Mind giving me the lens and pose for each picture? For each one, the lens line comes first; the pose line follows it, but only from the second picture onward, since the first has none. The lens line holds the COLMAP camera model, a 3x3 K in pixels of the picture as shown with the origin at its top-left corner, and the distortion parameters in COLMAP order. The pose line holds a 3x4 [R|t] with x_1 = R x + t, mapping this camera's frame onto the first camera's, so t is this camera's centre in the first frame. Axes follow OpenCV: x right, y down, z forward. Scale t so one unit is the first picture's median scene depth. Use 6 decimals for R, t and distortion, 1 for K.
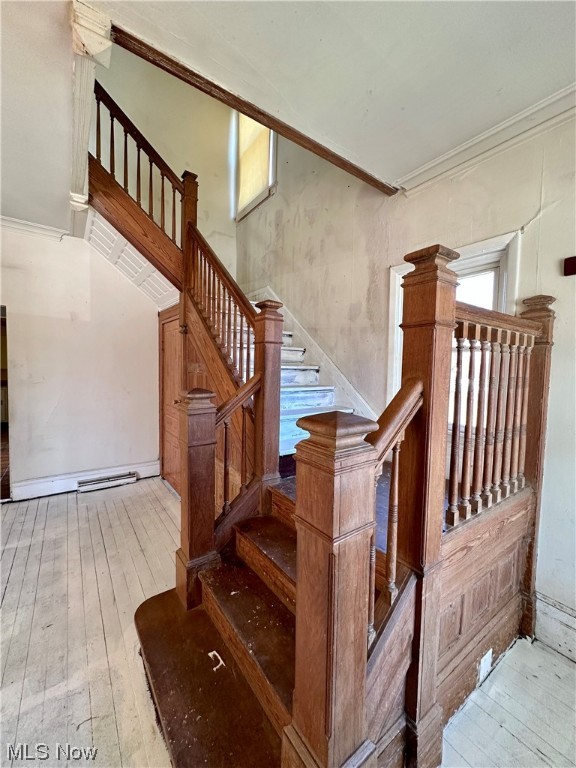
lens RADIAL K [[306.4, 0, 288.0], [0, 306.4, 384.0], [0, 0, 1]] dist [0.000283, -0.000175]
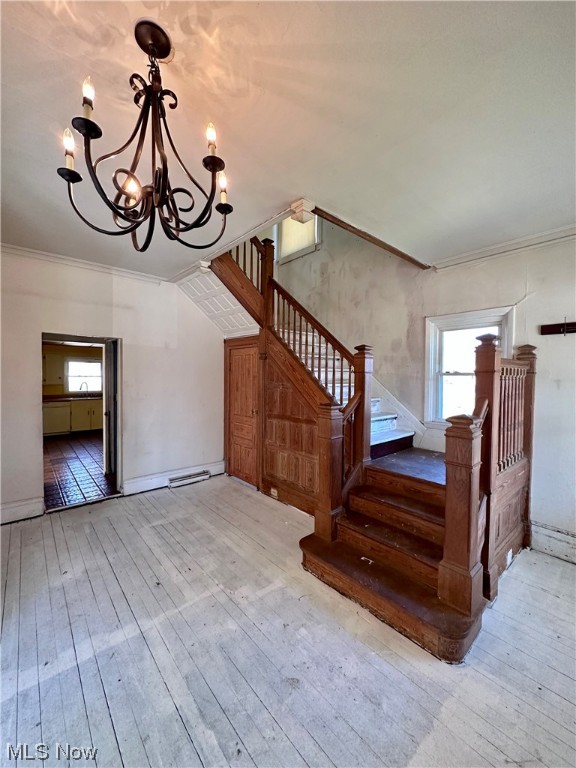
lens RADIAL K [[306.4, 0, 288.0], [0, 306.4, 384.0], [0, 0, 1]] dist [0.000283, -0.000175]
pose [[0.995445, -0.013670, 0.094347, -0.453739], [0.016058, 0.999568, -0.024597, -0.032499], [-0.093970, 0.026000, 0.995235, -0.386042]]
